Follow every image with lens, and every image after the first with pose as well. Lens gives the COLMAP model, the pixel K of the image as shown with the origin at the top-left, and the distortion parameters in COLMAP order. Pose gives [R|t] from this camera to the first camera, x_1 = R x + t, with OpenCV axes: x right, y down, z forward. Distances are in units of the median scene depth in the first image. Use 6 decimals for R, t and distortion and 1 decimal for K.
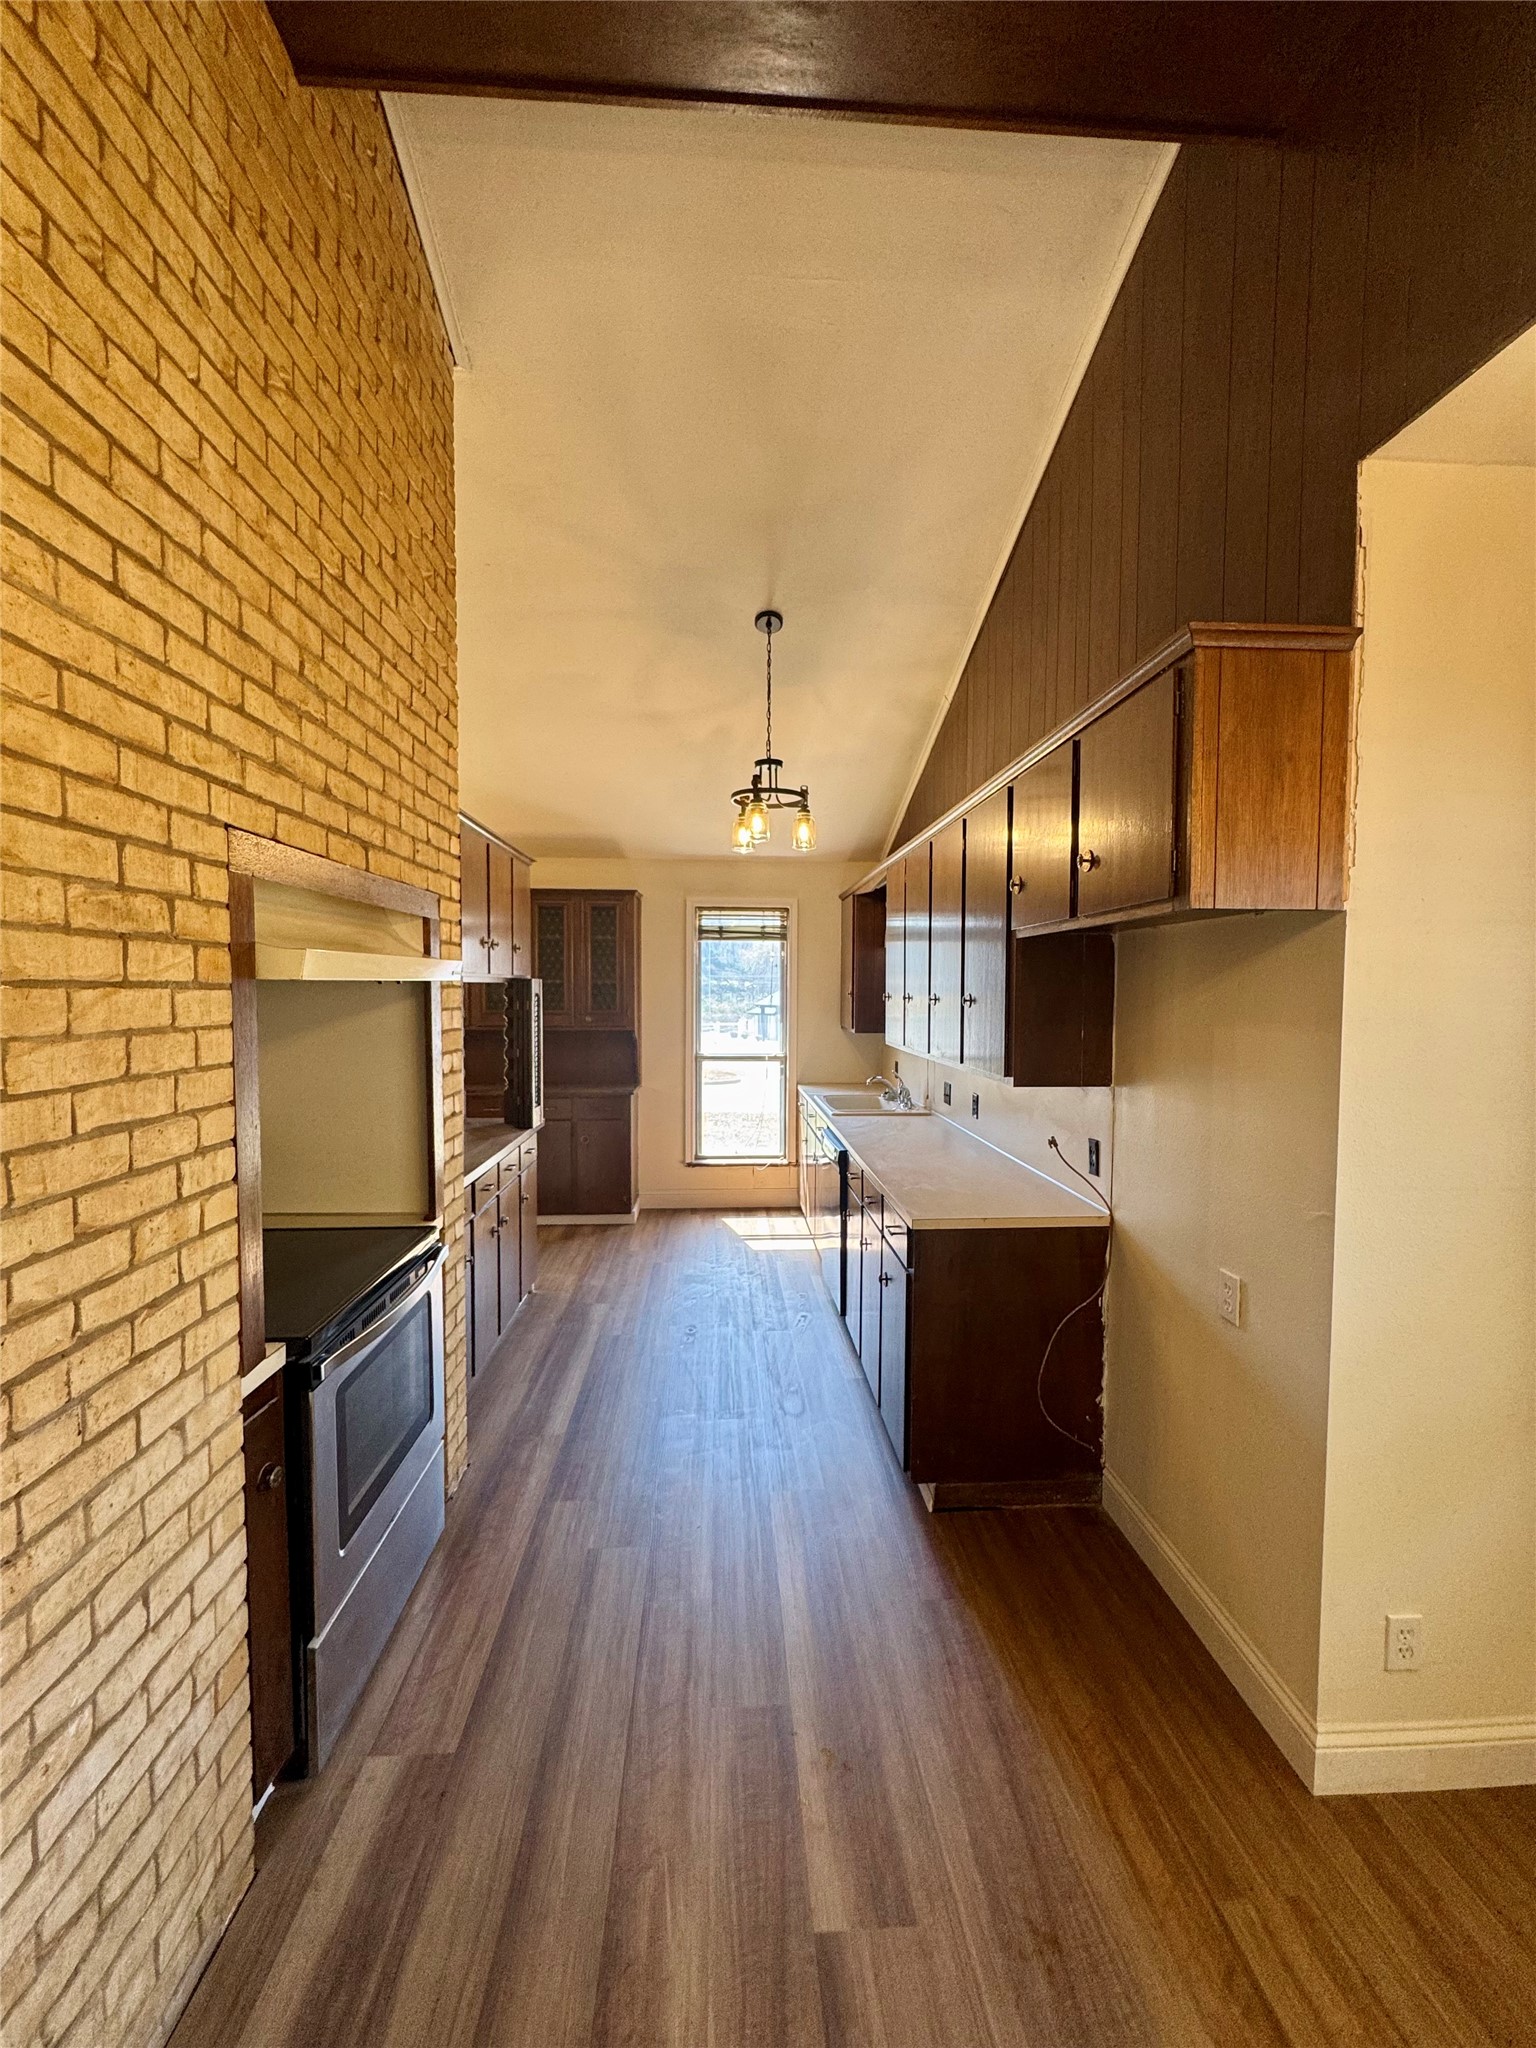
lens RADIAL K [[817.8, 0, 773.9], [0, 817.8, 1023.7], [0, 0, 1]] dist [-0.001818, 0.000261]
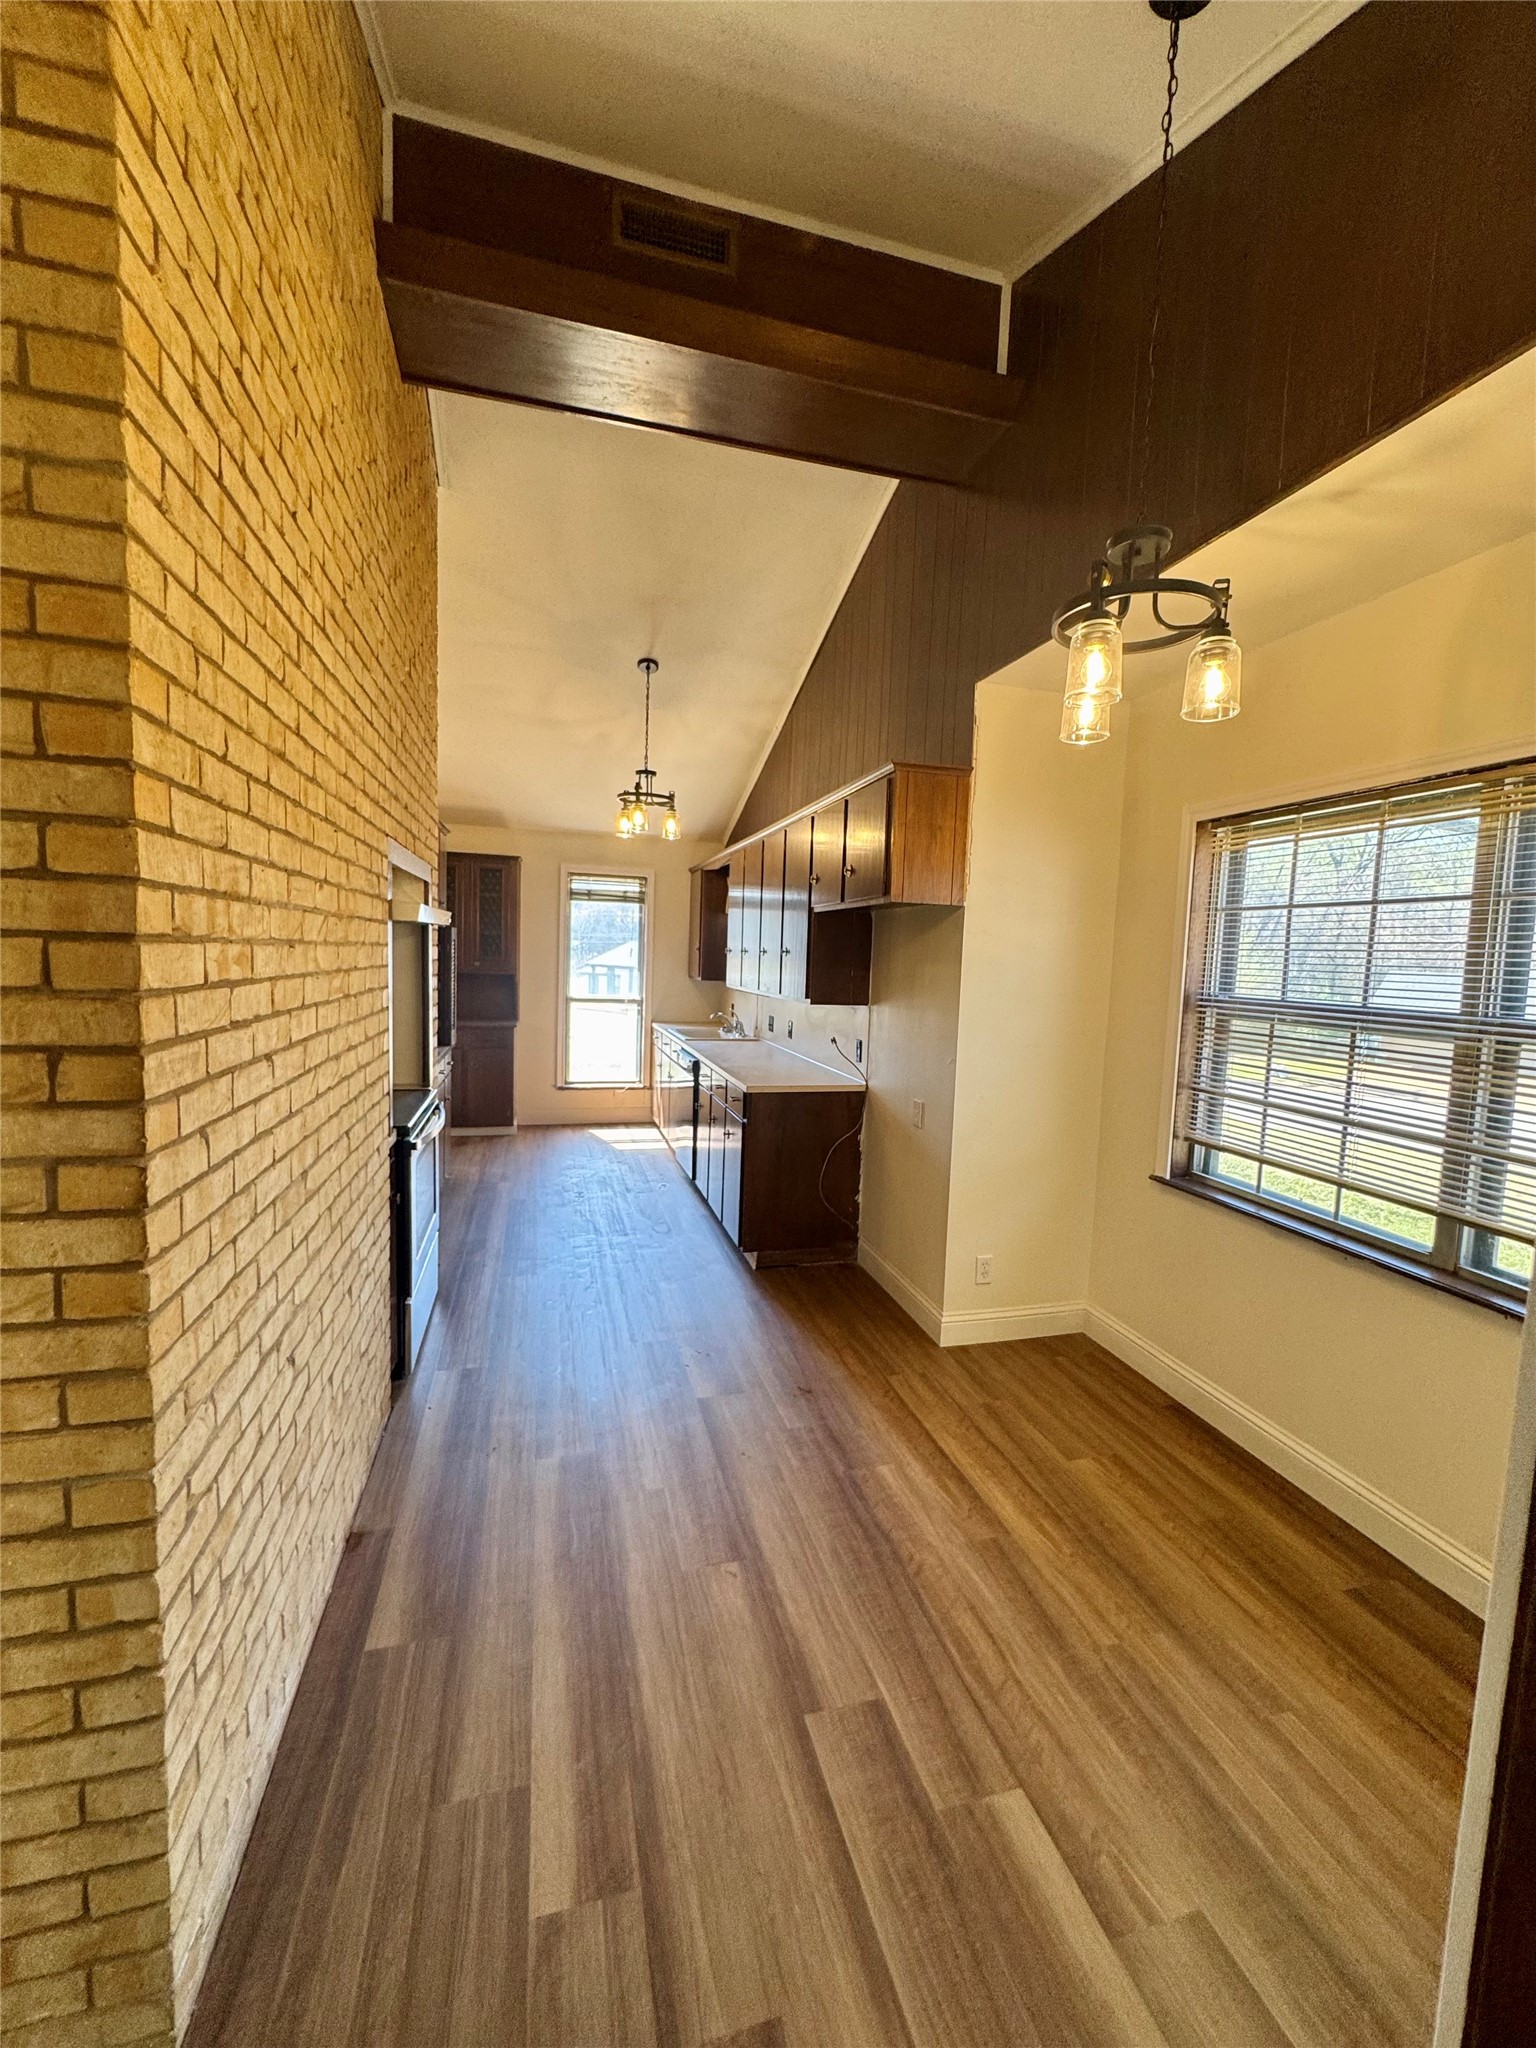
lens RADIAL K [[817.8, 0, 770.8], [0, 817.8, 1020.0], [0, 0, 1]] dist [-0.001818, 0.000261]
pose [[0.979013, 0.012850, 0.203391, -0.073141], [-0.021144, 0.999029, 0.038660, 0.031172], [-0.202697, -0.042149, 0.978334, -0.371848]]
